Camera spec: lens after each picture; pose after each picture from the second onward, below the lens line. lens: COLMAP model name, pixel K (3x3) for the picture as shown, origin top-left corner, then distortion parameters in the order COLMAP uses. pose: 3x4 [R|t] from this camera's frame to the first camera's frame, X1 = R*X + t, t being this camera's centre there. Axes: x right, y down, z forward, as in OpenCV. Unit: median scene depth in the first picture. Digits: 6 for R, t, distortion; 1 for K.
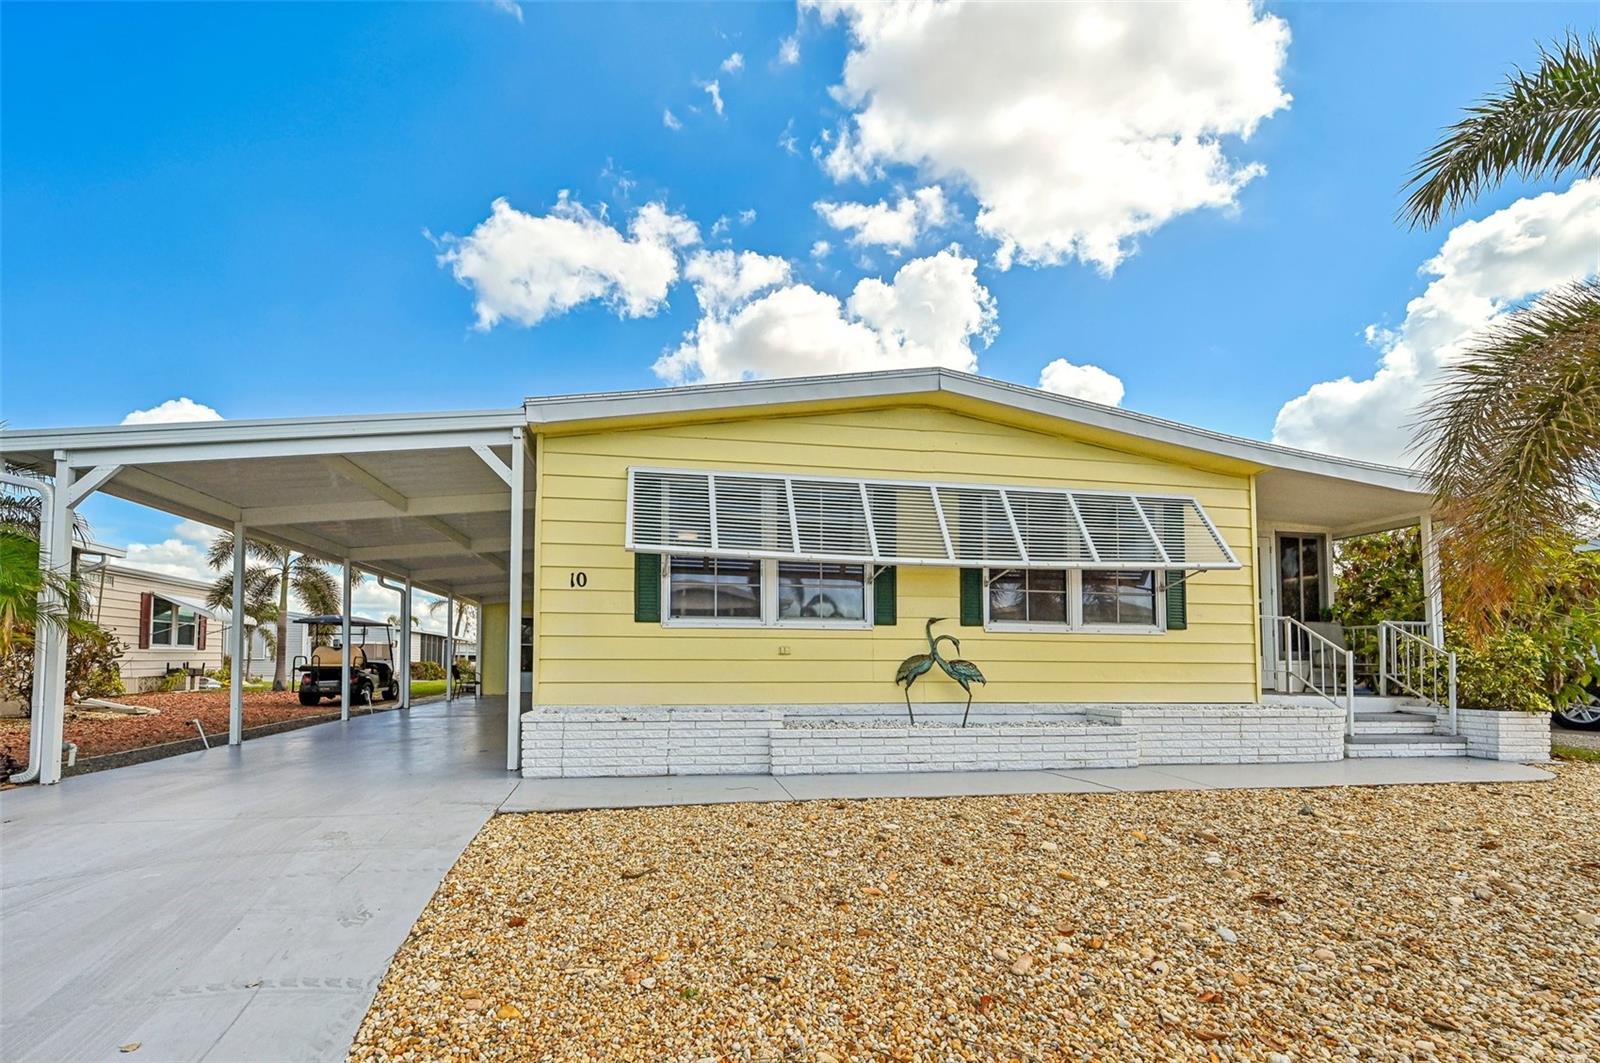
lens RADIAL K [[635.5, 0, 787.1], [0, 635.5, 643.0], [0, 0, 1]] dist [0.000875, -0.001094]
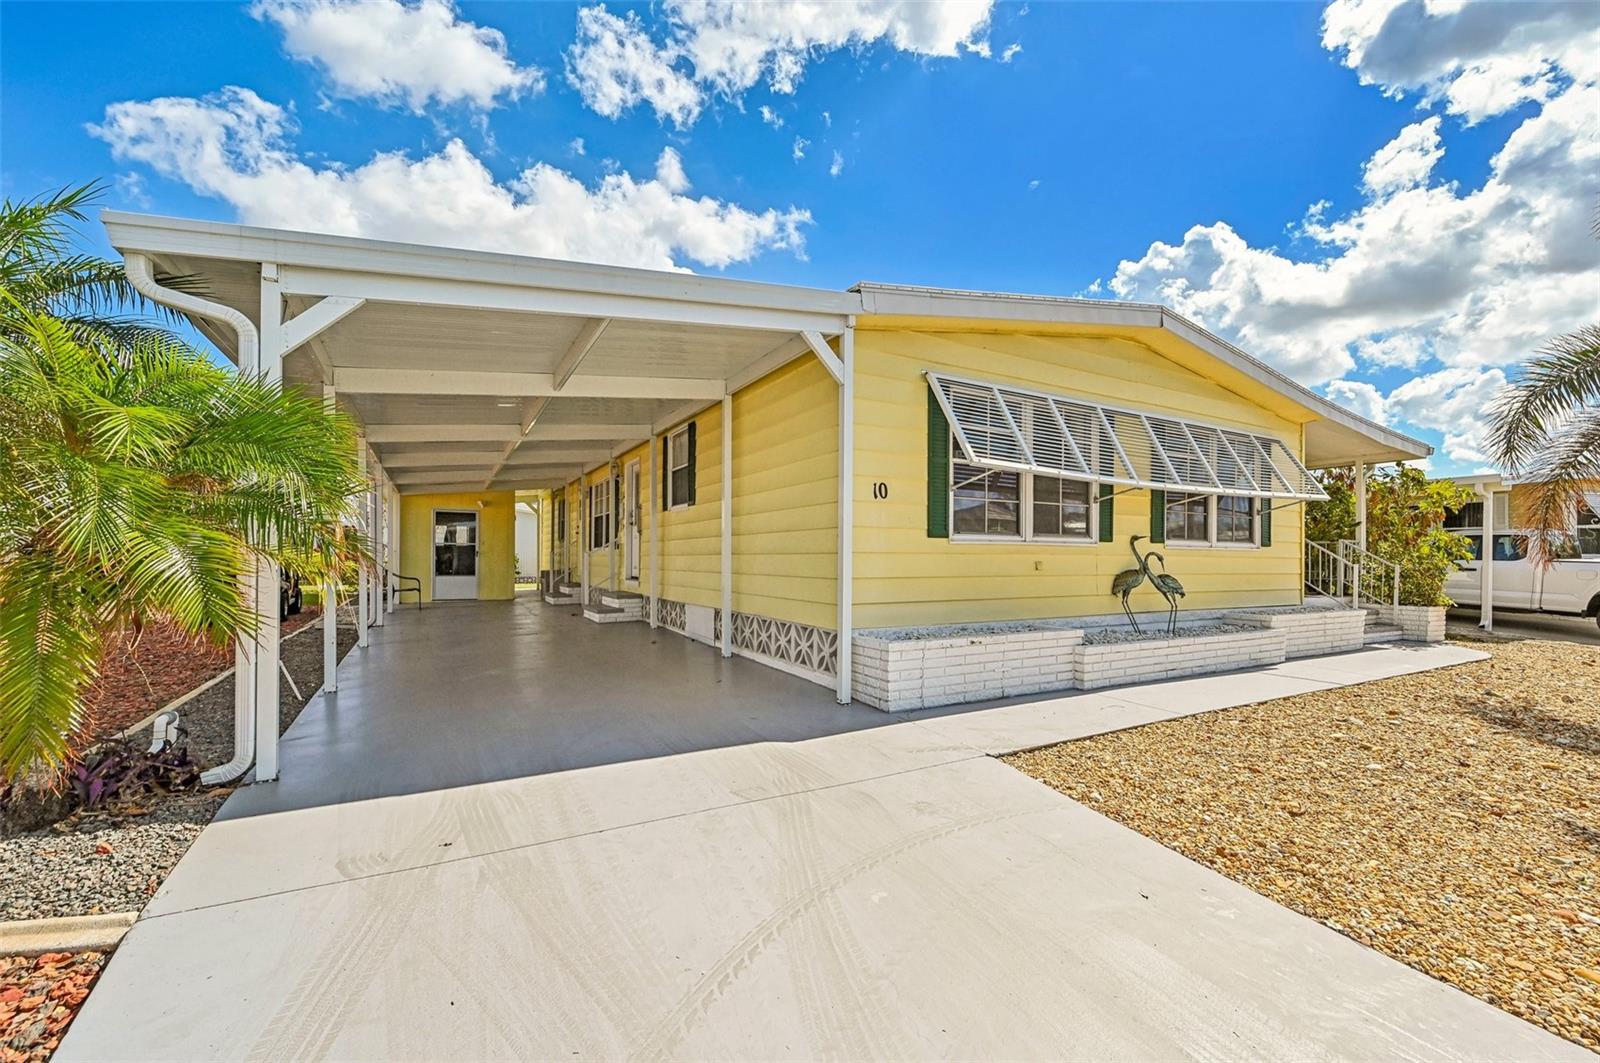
lens RADIAL K [[635.5, 0, 794.6], [0, 635.5, 554.9], [0, 0, 1]] dist [0.000875, -0.001094]
pose [[0.941921, 0.004307, 0.335806, -0.690965], [-0.016883, 0.999261, 0.034538, -0.033800], [-0.335409, -0.038201, 0.941298, 0.167493]]
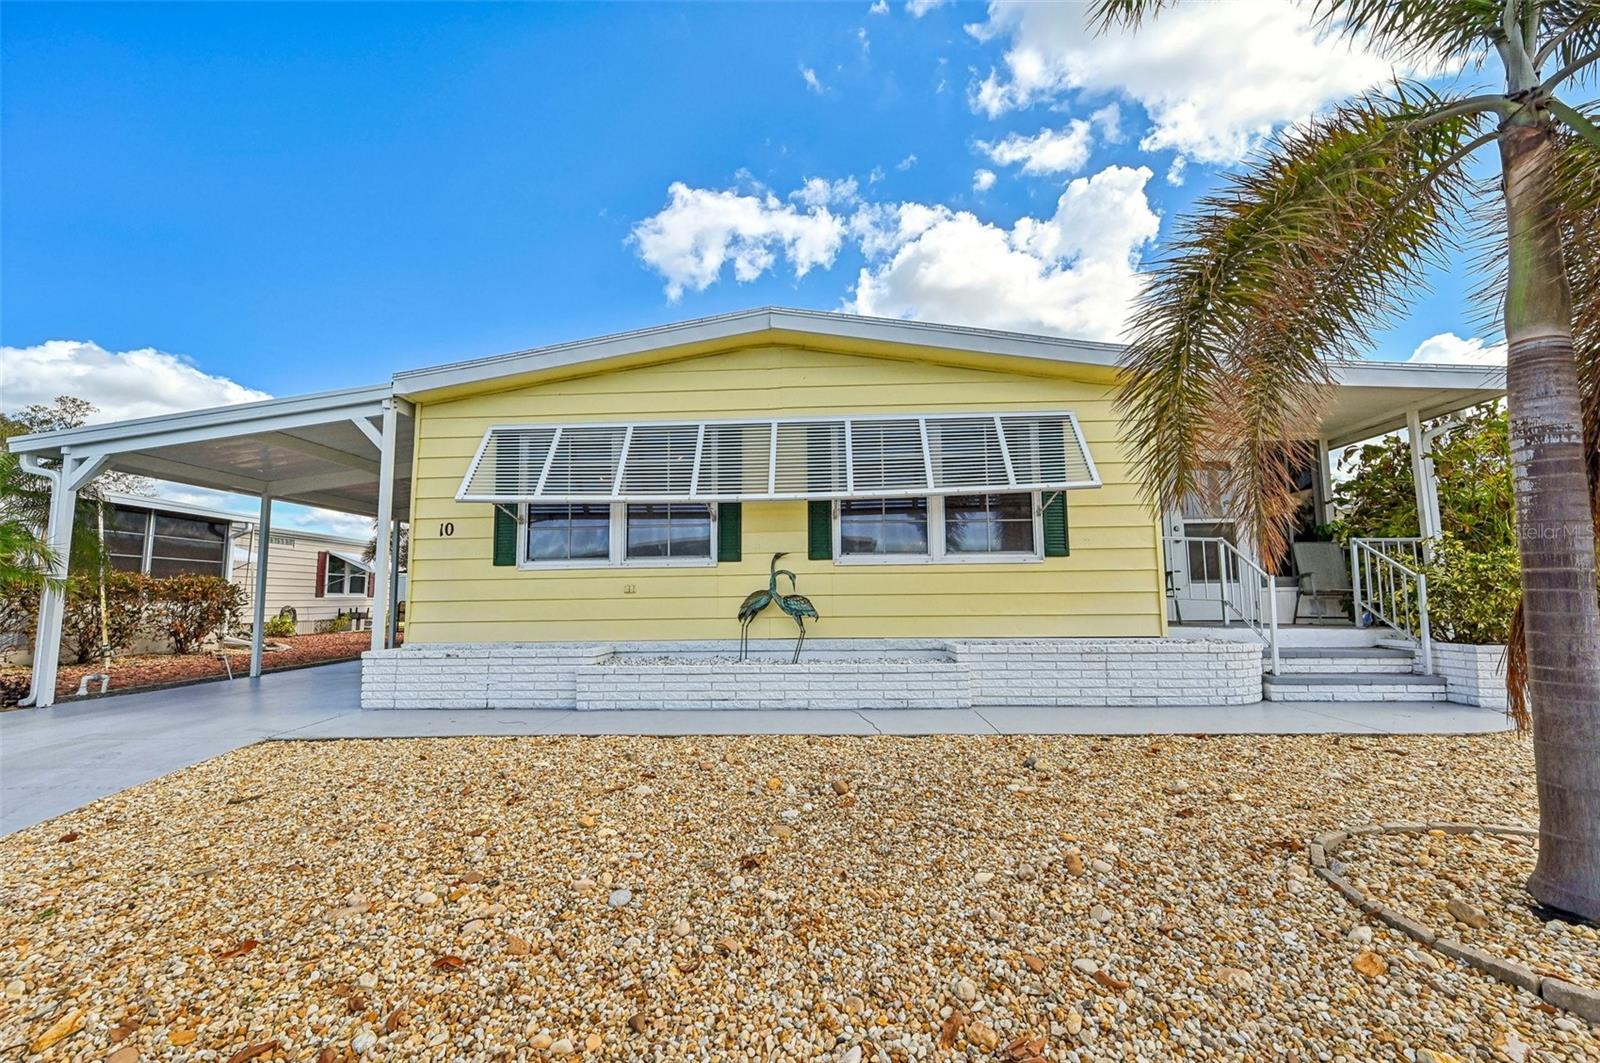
lens RADIAL K [[635.5, 0, 846.0], [0, 635.5, 543.9], [0, 0, 1]] dist [0.000875, -0.001094]
pose [[0.979918, -0.035108, -0.196288, 0.529512], [0.024055, 0.998003, -0.058413, 0.007111], [0.197946, 0.052518, 0.978805, 0.048025]]
